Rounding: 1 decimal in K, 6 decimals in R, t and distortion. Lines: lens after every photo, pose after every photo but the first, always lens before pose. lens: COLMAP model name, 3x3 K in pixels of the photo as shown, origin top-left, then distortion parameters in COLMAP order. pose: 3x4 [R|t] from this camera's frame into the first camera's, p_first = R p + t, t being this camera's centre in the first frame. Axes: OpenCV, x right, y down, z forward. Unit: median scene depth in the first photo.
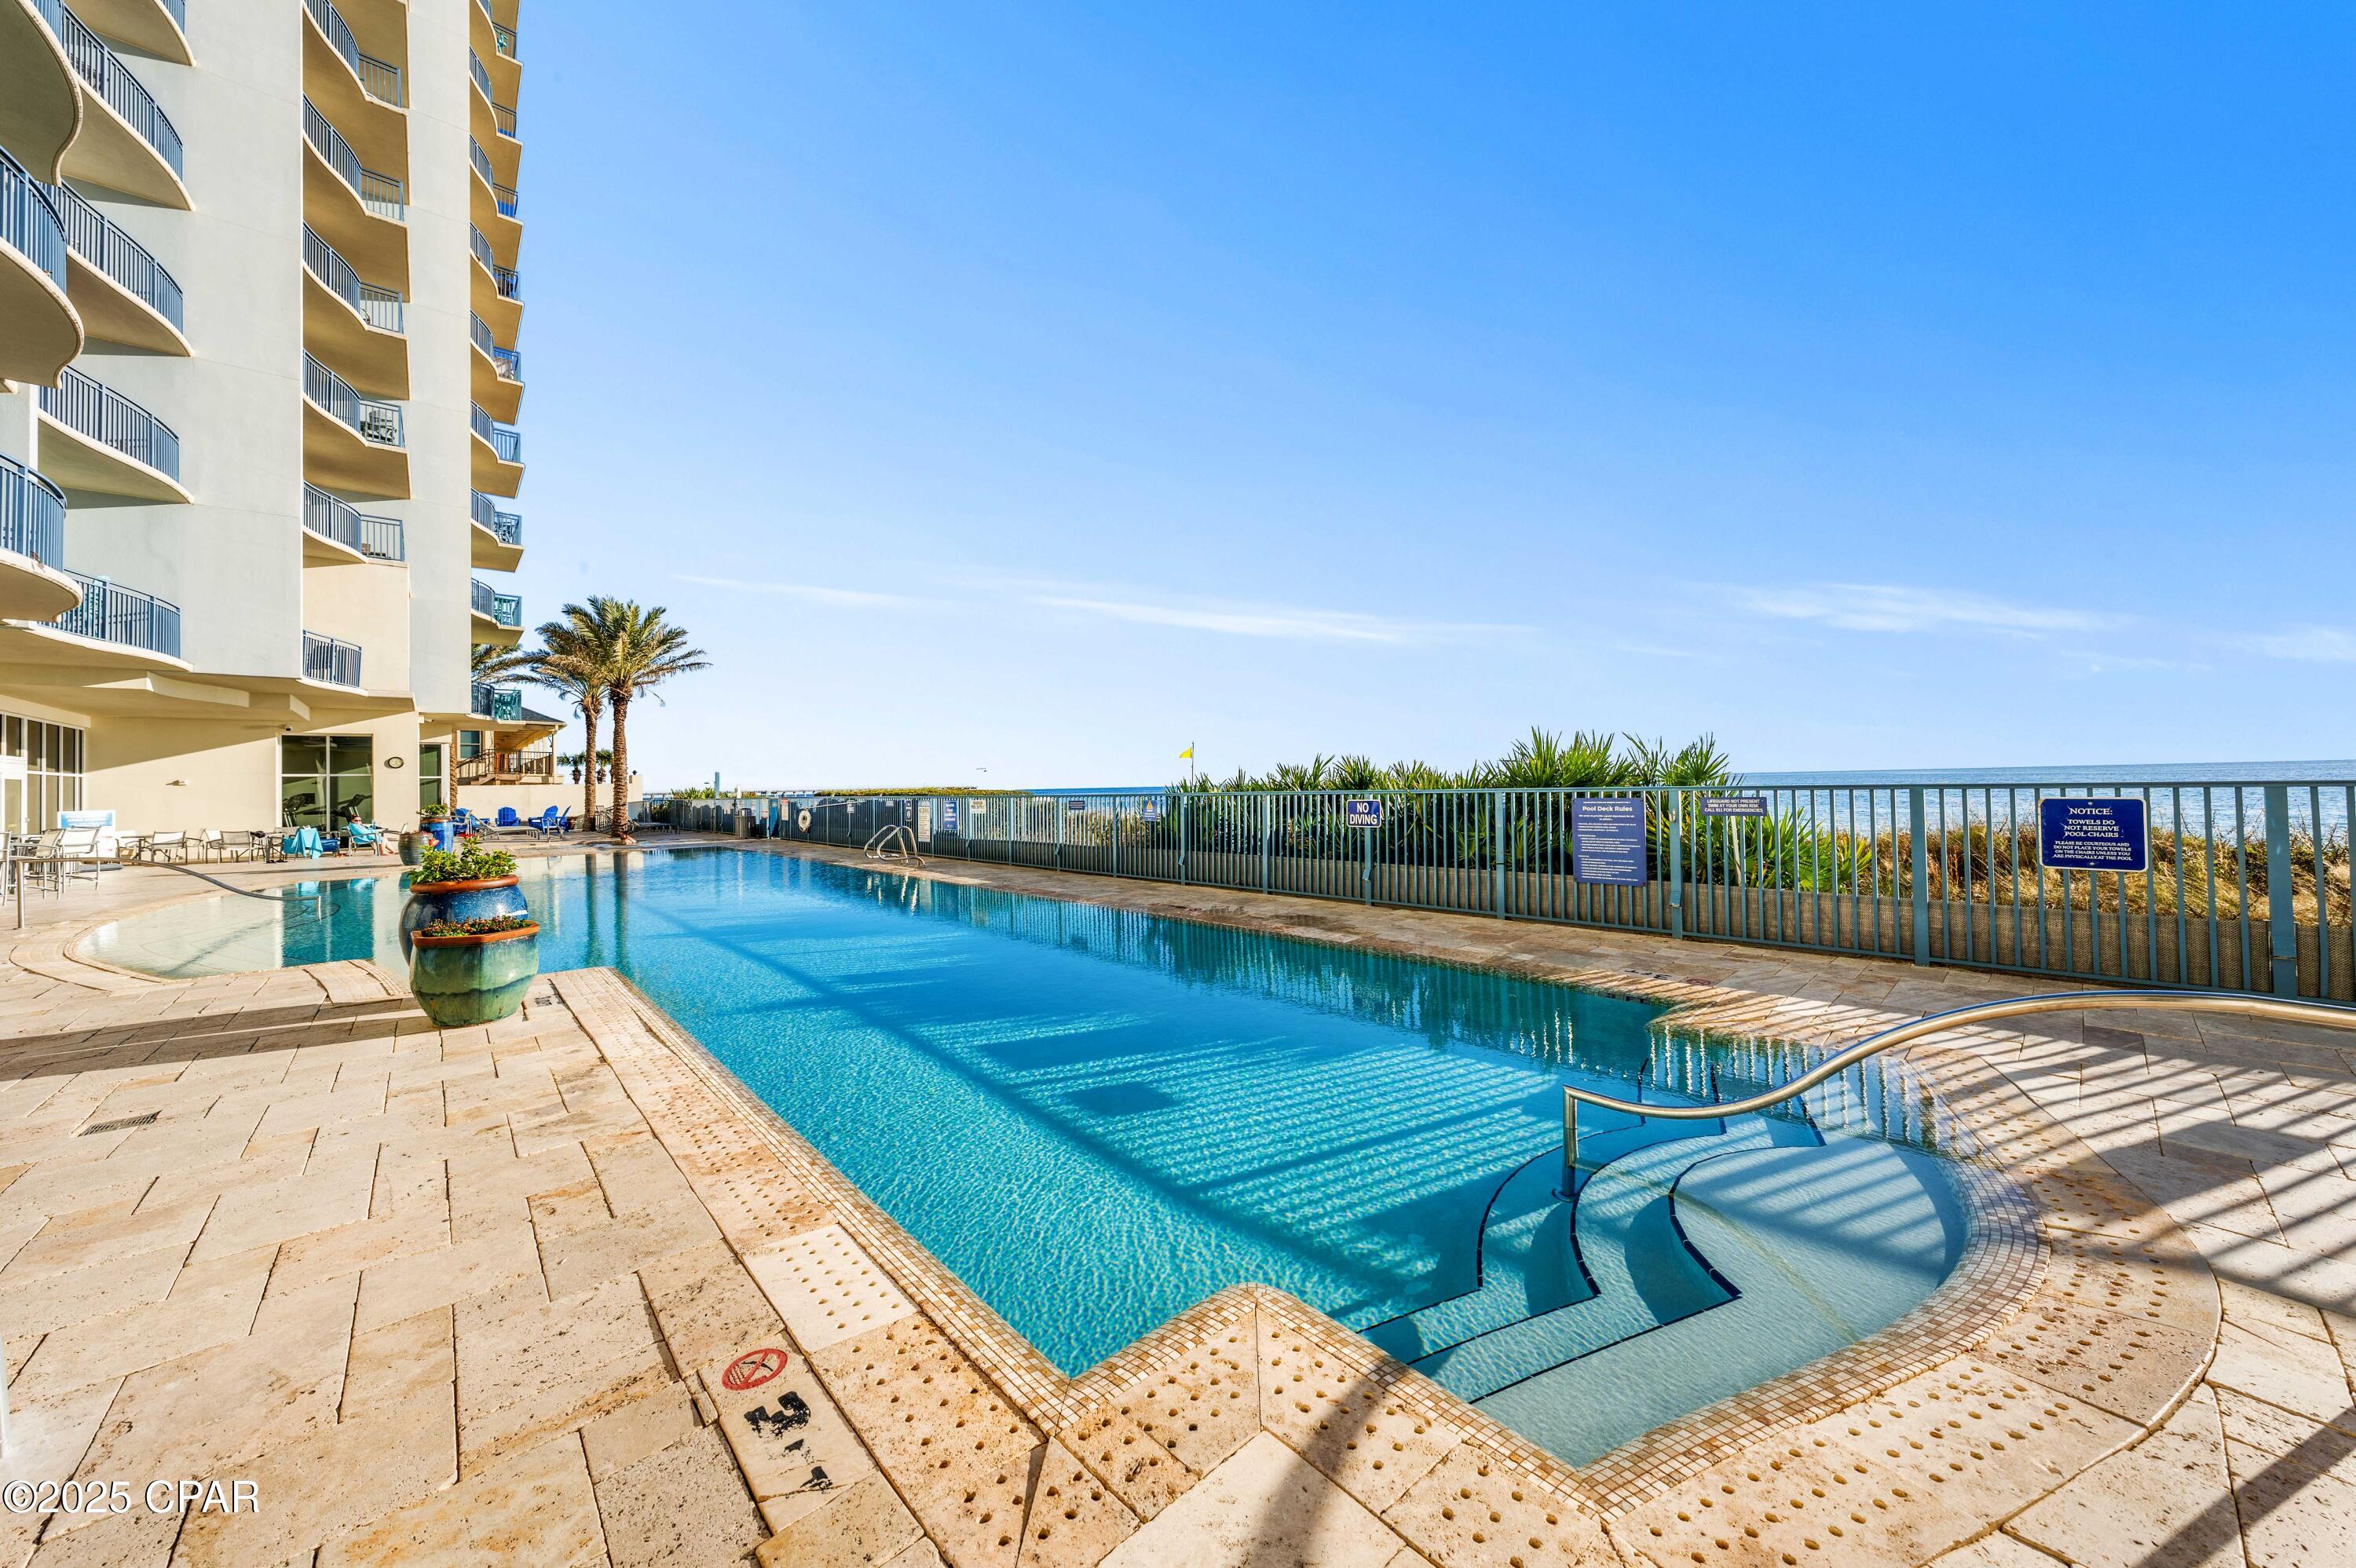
lens RADIAL K [[818.8, 0, 1178.0], [0, 818.8, 784.0], [0, 0, 1]] dist [-0.000837, -0.000077]
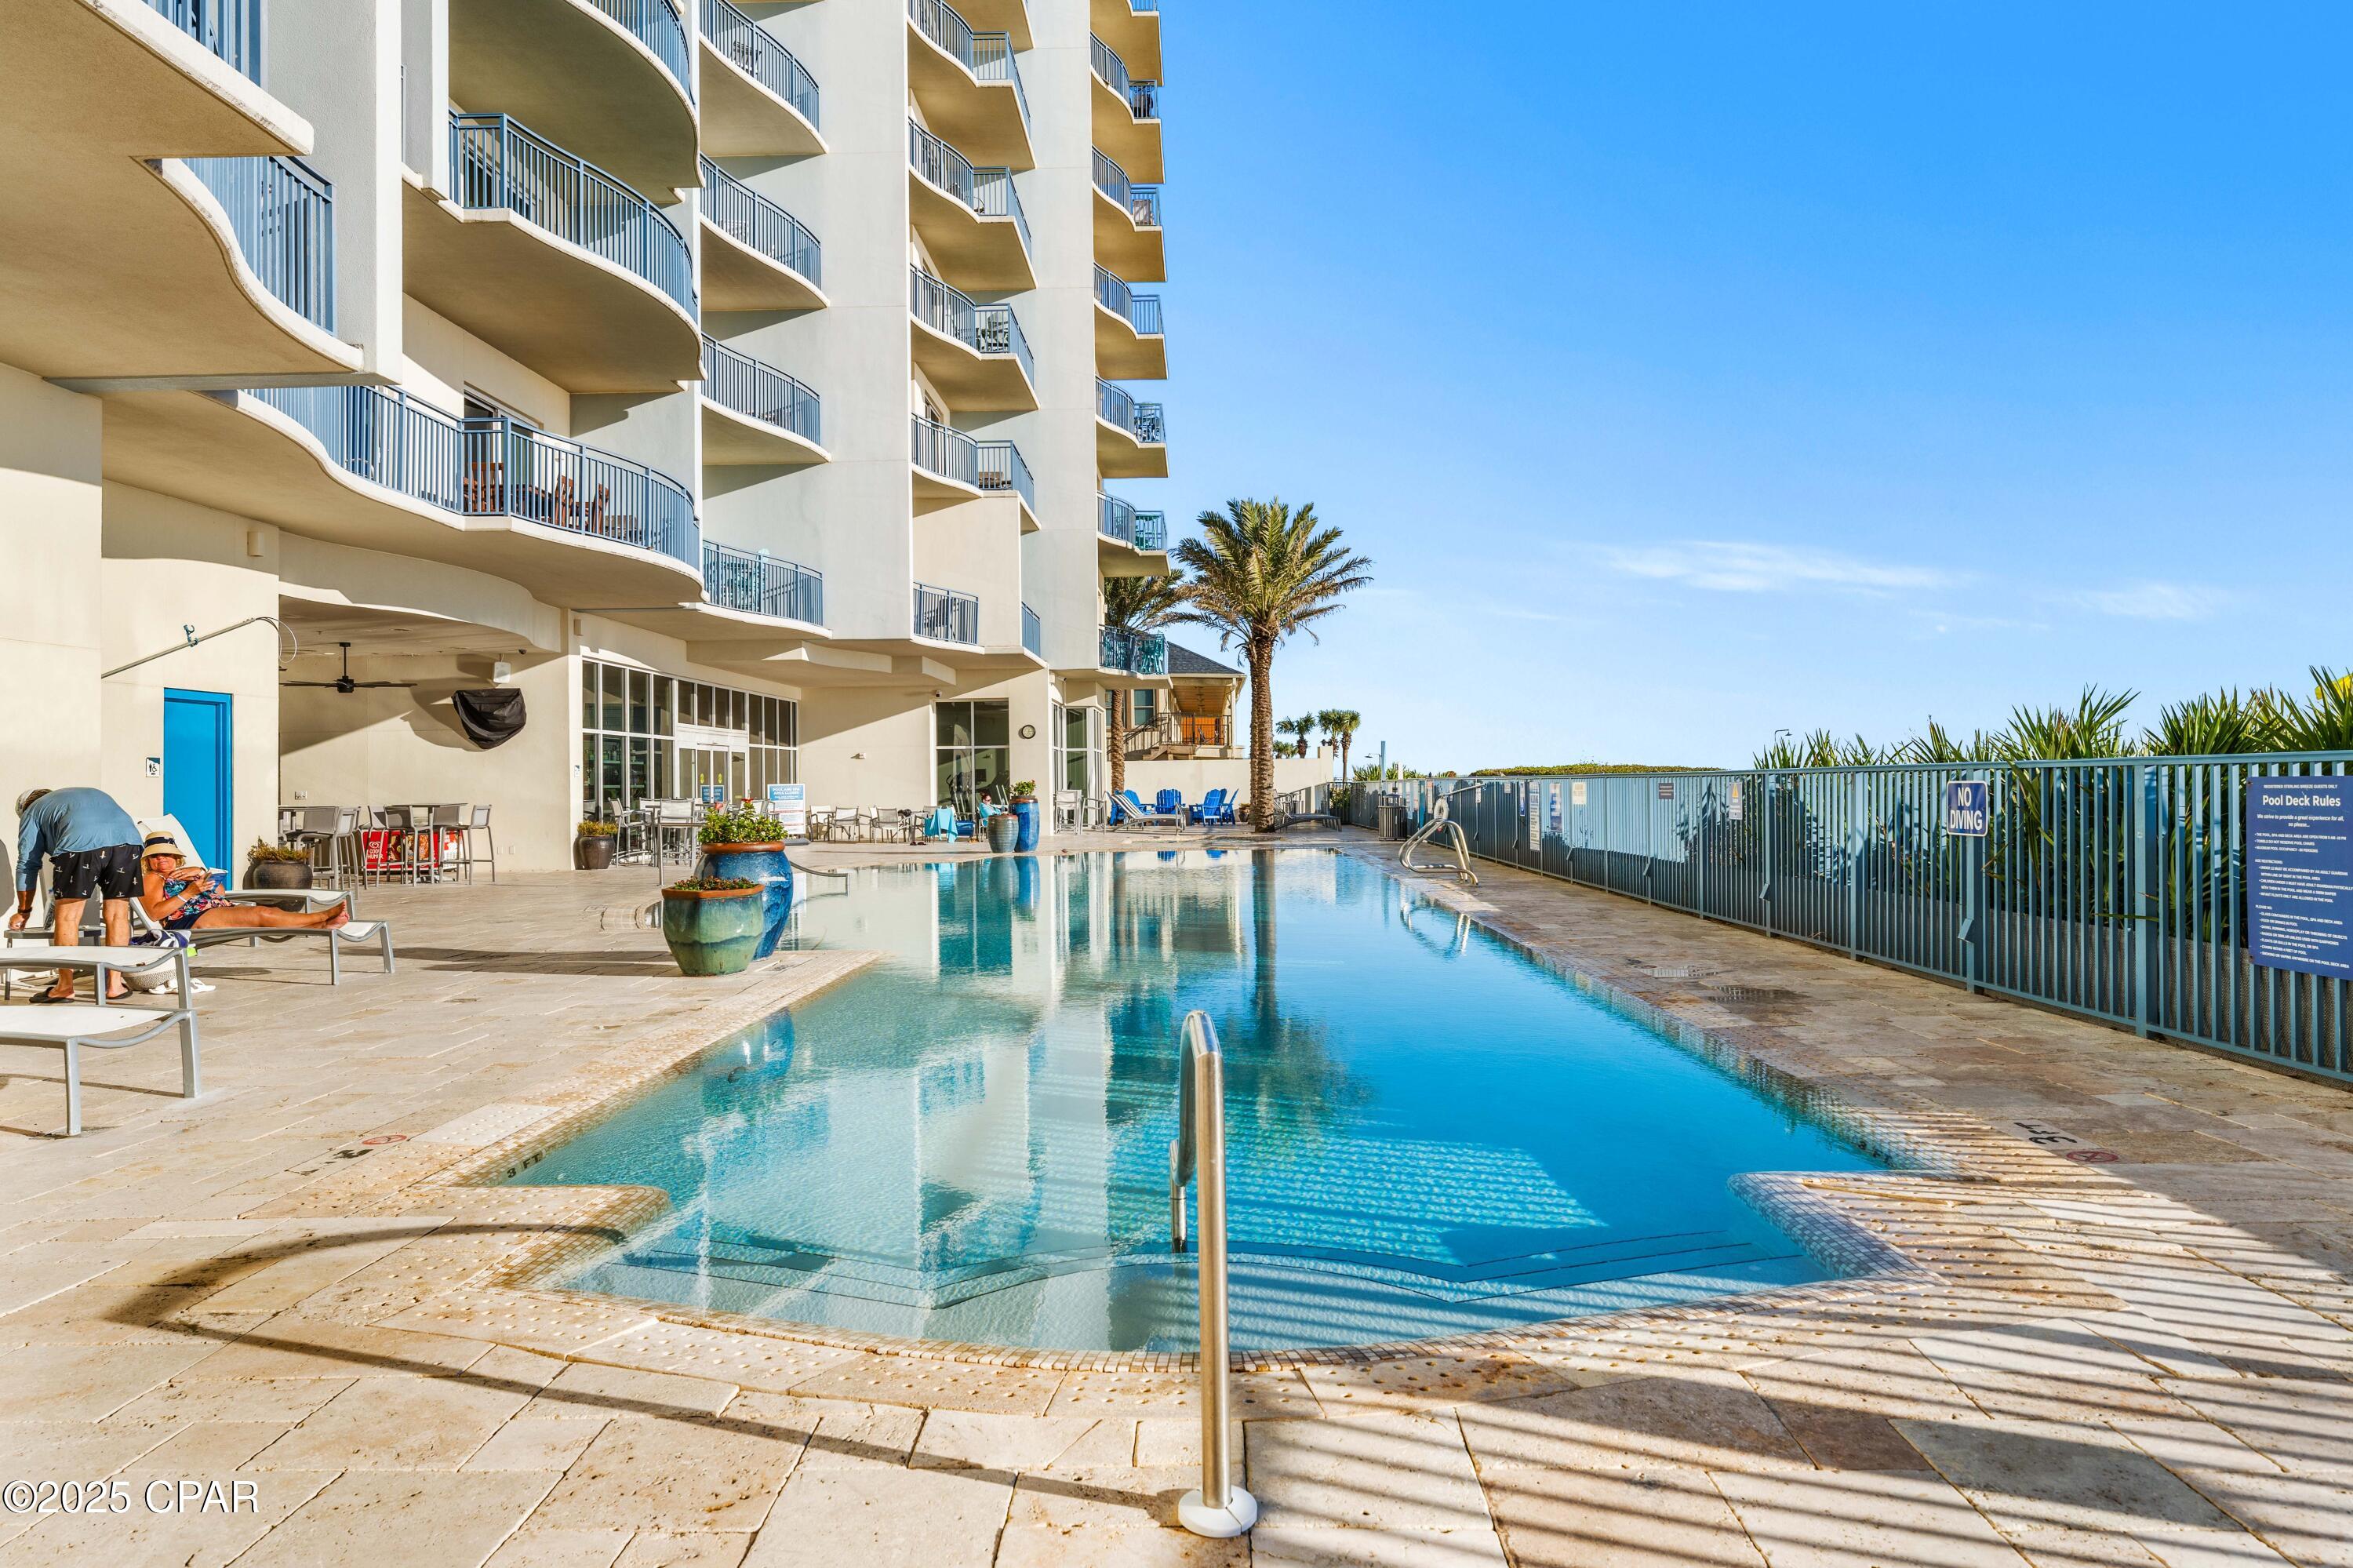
lens RADIAL K [[1492.3, 0, 1176.5], [0, 1492.3, 784.0], [0, 0, 1]] dist [0.019800, -0.000069]
pose [[0.728794, 0.011547, -0.684636, 0.221697], [-0.001042, 0.999875, 0.015755, 0.003250], [0.684732, -0.010769, 0.728715, 0.001797]]
